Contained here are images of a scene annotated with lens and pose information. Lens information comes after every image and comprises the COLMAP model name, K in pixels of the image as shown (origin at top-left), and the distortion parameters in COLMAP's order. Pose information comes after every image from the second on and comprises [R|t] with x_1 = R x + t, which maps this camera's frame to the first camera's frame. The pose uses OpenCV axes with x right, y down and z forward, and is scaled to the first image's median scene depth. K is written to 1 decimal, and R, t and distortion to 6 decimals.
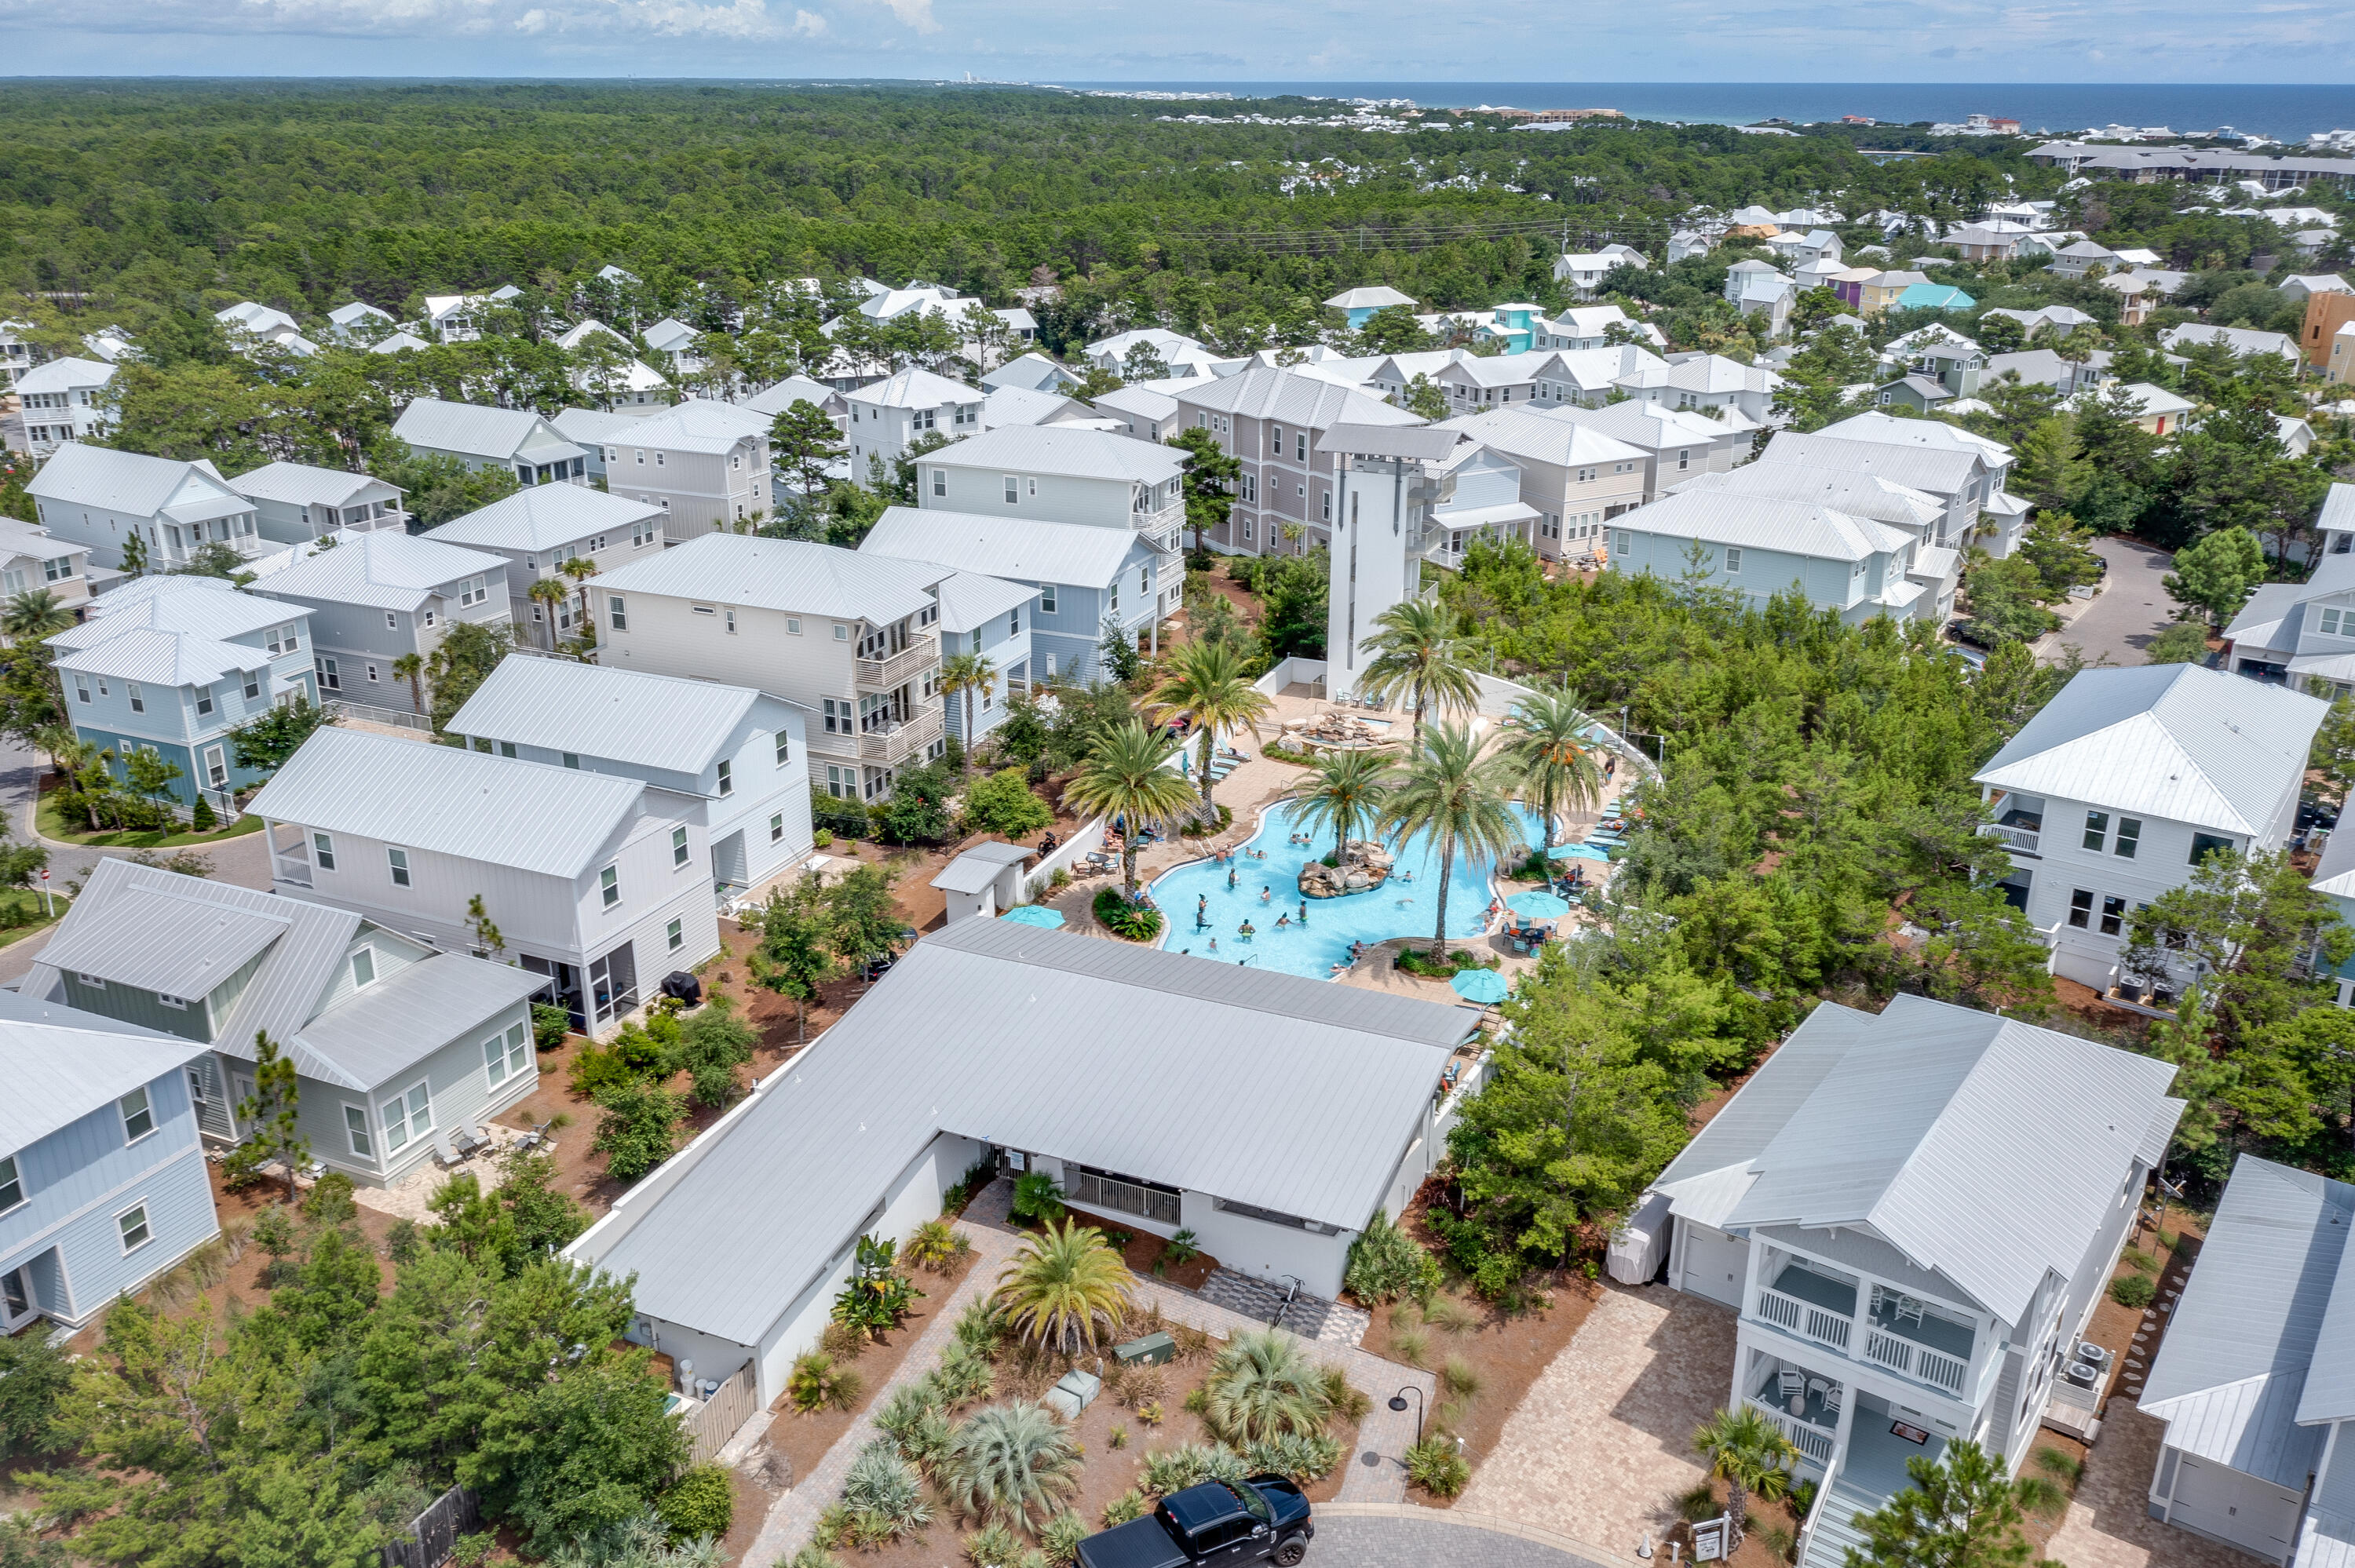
lens RADIAL K [[1927.4, 0, 1177.5], [0, 1927.4, 784.0], [0, 0, 1]] dist [0.003449, 0.001472]
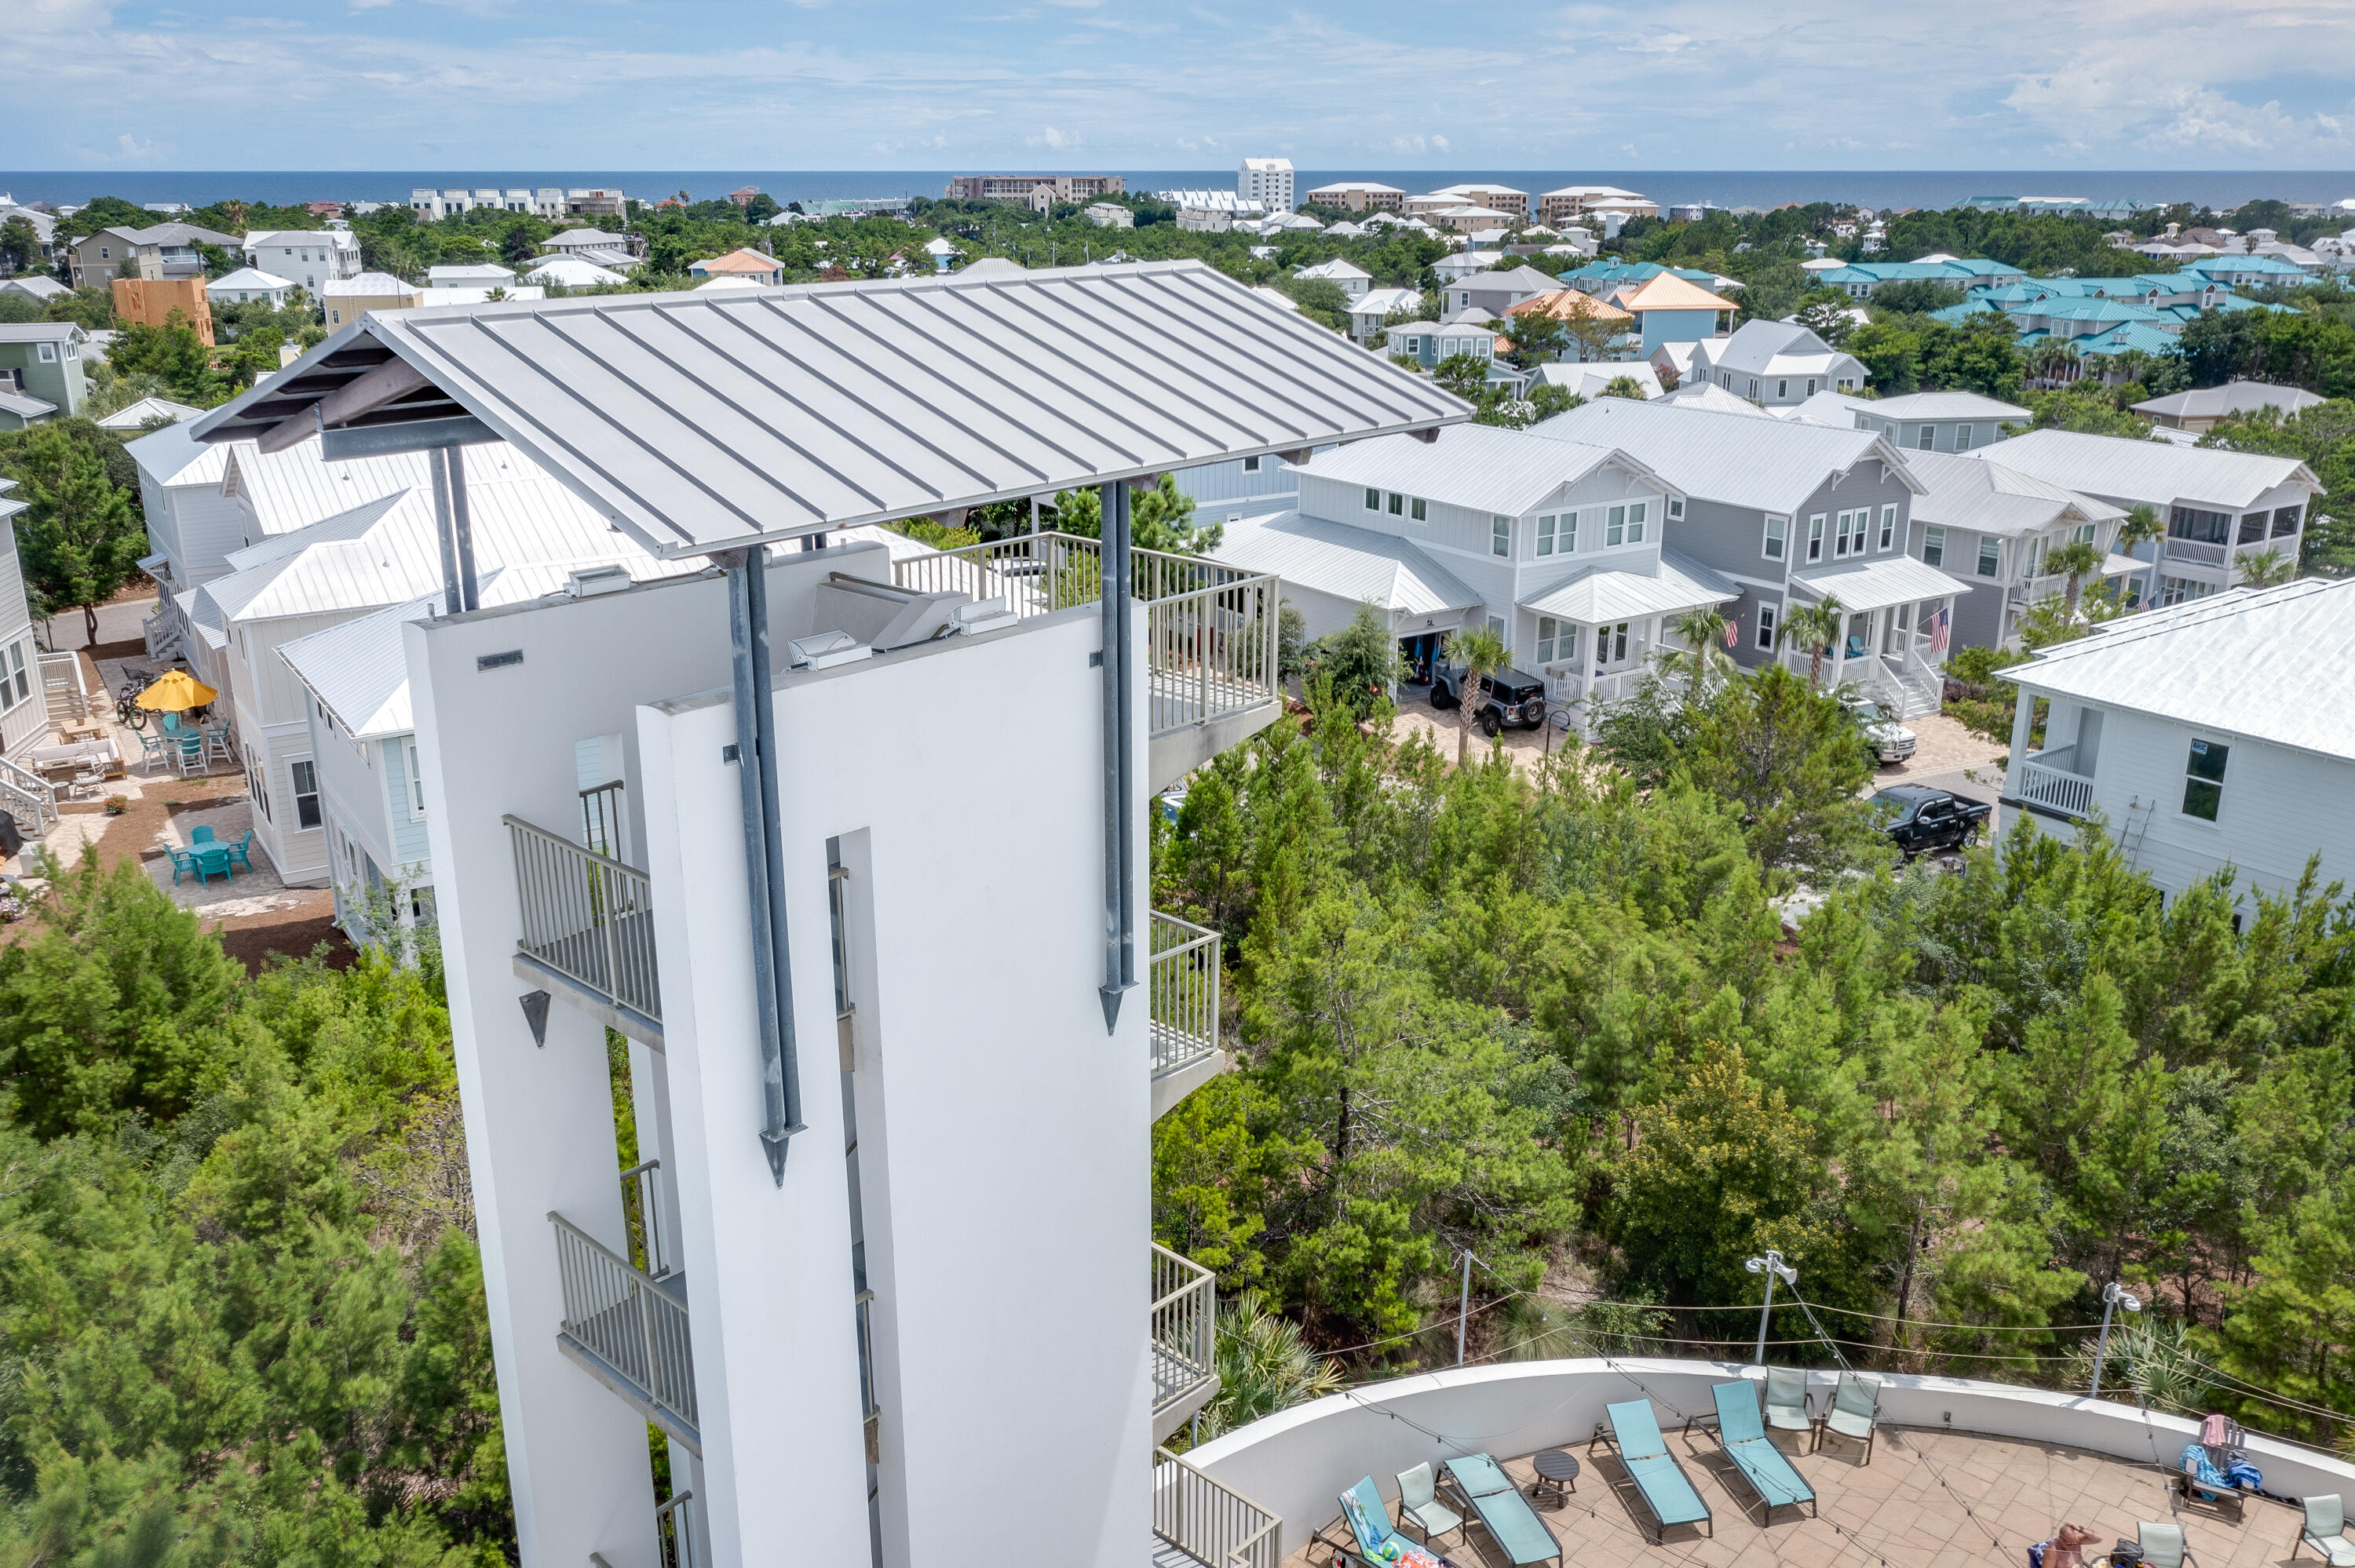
lens RADIAL K [[1927.4, 0, 1177.5], [0, 1927.4, 784.0], [0, 0, 1]] dist [0.003449, 0.001472]
pose [[0.350511, -0.290672, 0.890310, -0.003071], [0.328816, 0.928297, 0.173621, -0.093221], [-0.876939, 0.231892, 0.420956, 0.514129]]
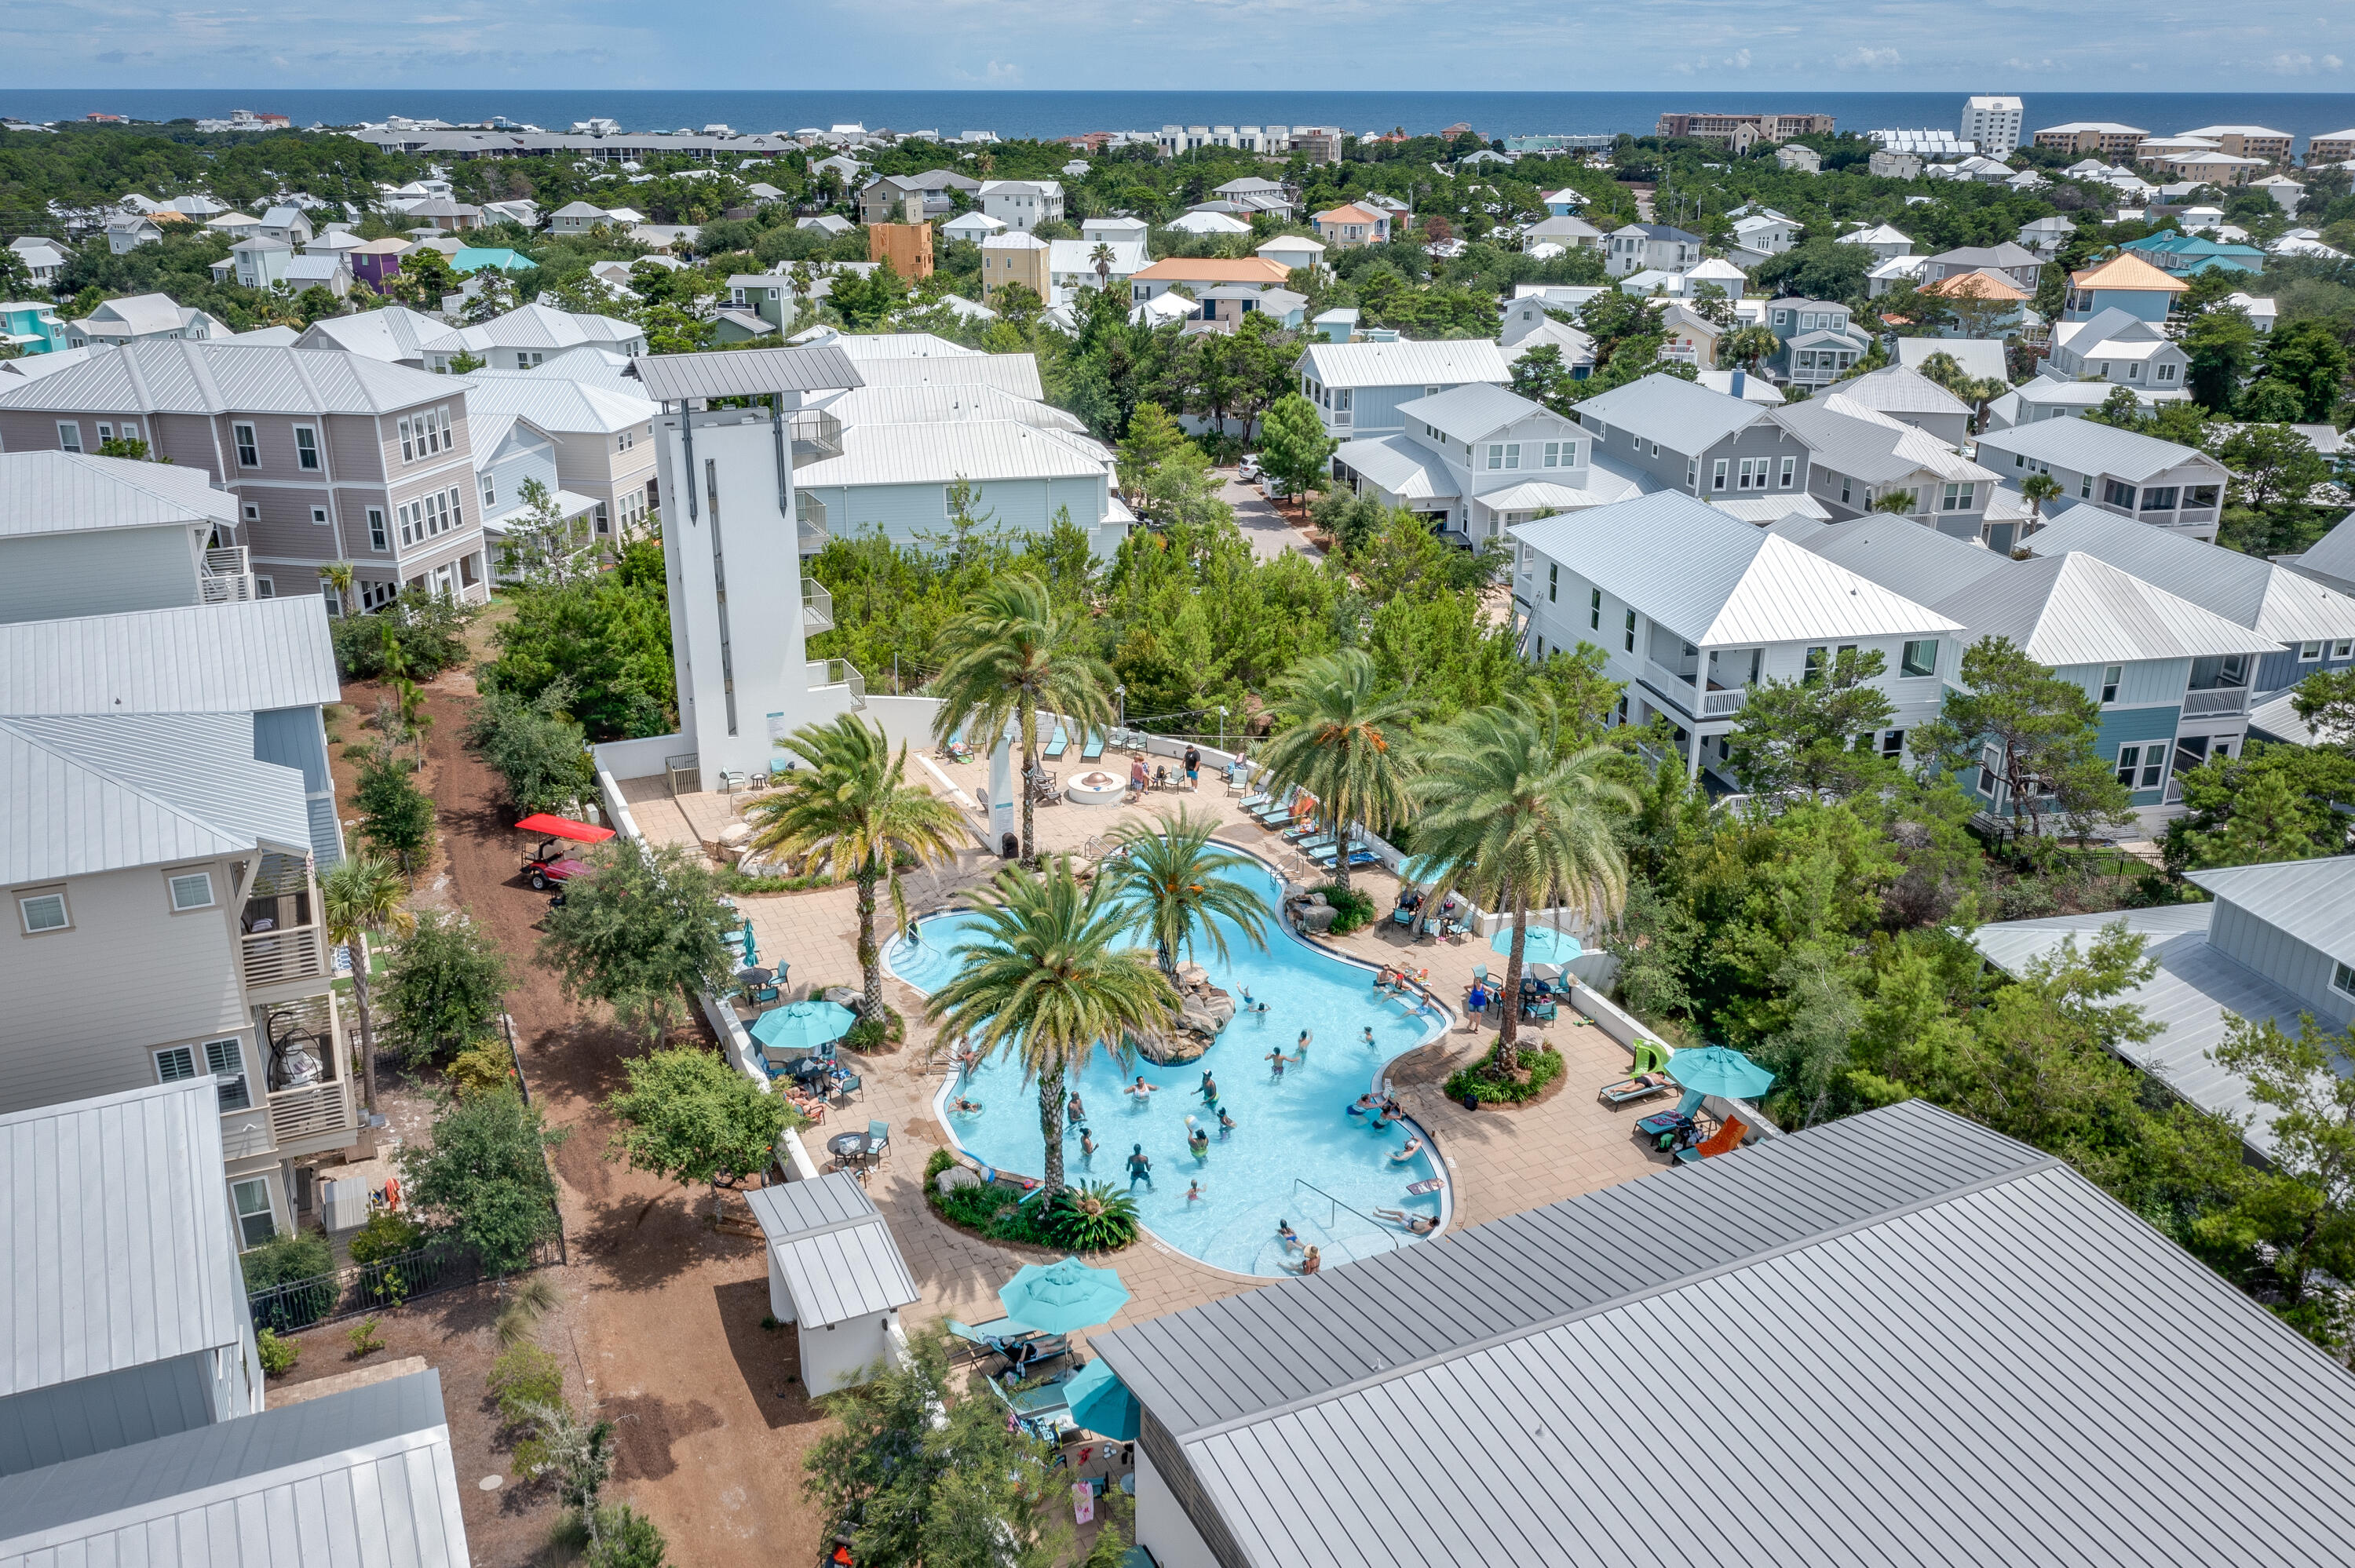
lens RADIAL K [[1927.4, 0, 1177.5], [0, 1927.4, 784.0], [0, 0, 1]] dist [0.003449, 0.001472]
pose [[0.674673, -0.256042, 0.692285, -0.147524], [0.258376, 0.960491, 0.103436, -0.041996], [-0.691417, 0.109085, 0.714173, 0.252377]]
